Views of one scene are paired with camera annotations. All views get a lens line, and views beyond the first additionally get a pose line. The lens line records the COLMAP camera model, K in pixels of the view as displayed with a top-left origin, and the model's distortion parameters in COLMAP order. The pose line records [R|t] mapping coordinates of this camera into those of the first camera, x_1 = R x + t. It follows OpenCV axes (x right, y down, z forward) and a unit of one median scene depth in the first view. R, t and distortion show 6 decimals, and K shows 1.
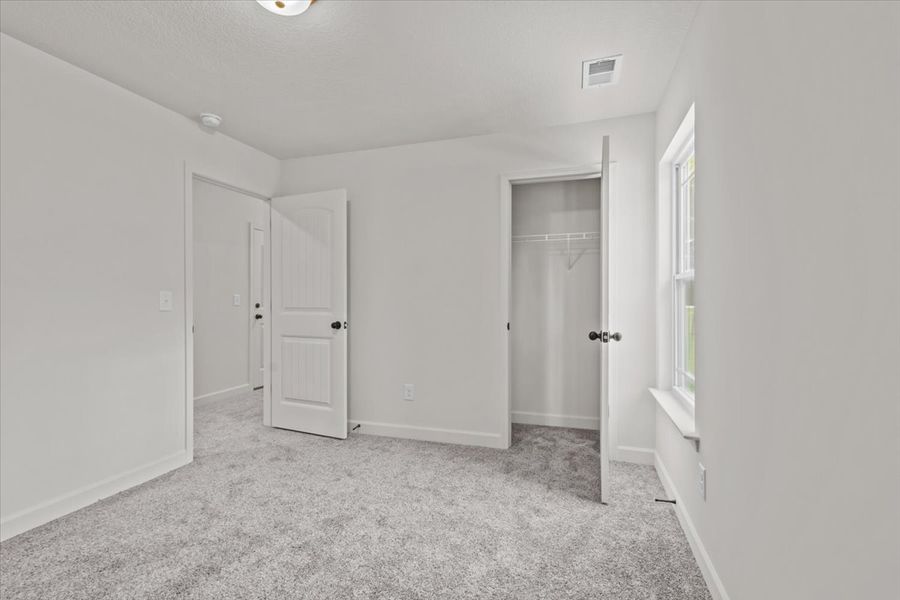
lens RADIAL K [[410.9, 0, 448.8], [0, 410.9, 301.3], [0, 0, 1]] dist [0.005218, 0.001235]
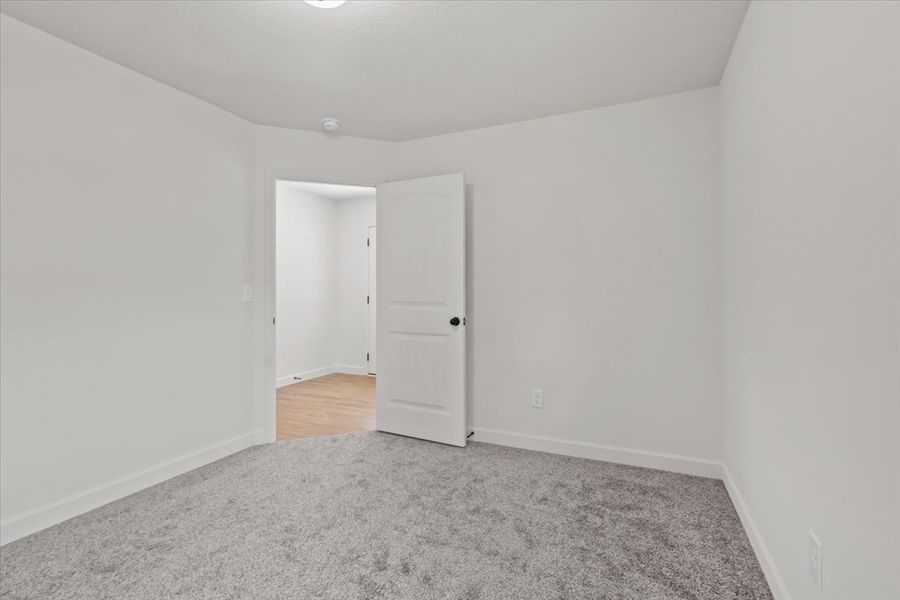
lens RADIAL K [[410.9, 0, 444.5], [0, 410.9, 292.2], [0, 0, 1]] dist [0.005218, 0.001235]
pose [[0.996789, 0.012057, -0.079159, -0.224886], [-0.013047, 0.999843, -0.012005, 0.004129], [0.079002, 0.012999, 0.996790, 0.090310]]
